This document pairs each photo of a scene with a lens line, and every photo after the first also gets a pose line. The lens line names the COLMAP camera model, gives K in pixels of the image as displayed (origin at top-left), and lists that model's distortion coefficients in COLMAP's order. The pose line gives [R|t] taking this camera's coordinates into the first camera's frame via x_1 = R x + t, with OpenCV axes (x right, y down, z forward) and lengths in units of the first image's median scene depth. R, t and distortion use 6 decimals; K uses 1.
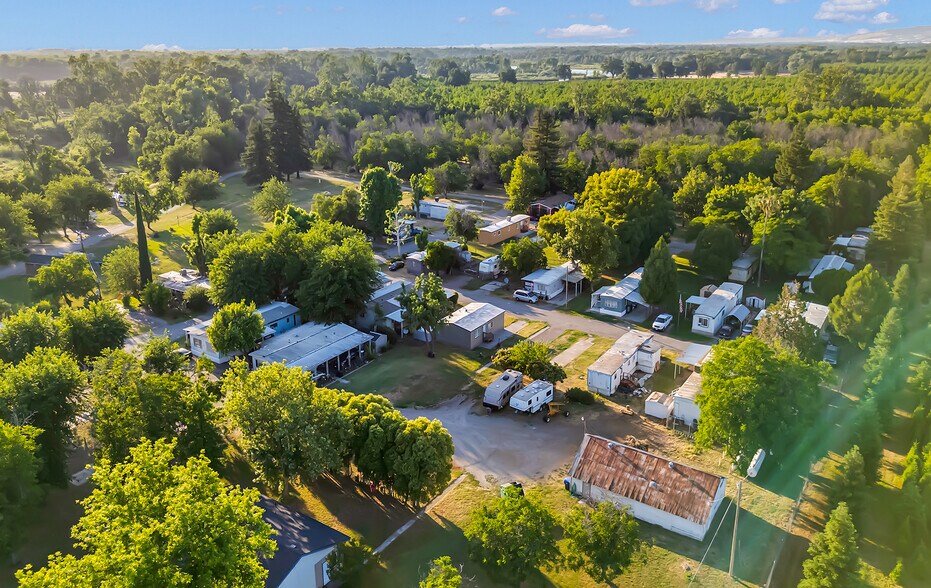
lens RADIAL K [[752.4, 0, 465.5], [0, 752.4, 294.0], [0, 0, 1]] dist [0.077963, -0.092293]
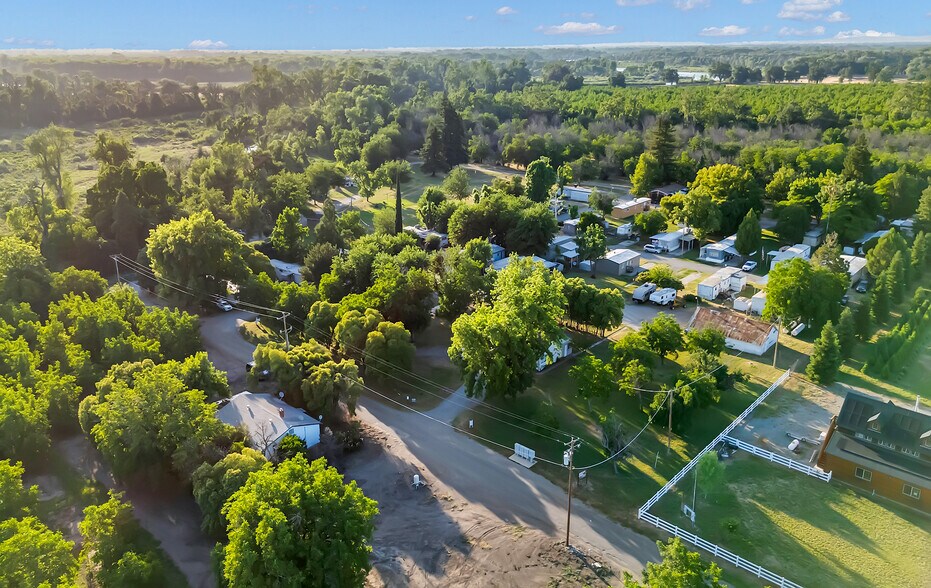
lens RADIAL K [[752.4, 0, 465.5], [0, 752.4, 294.0], [0, 0, 1]] dist [0.077963, -0.092293]
pose [[0.991958, 0.042906, -0.119069, -0.064926], [-0.042882, 0.999076, 0.002763, 0.065374], [0.119078, 0.002365, 0.992882, -0.315520]]
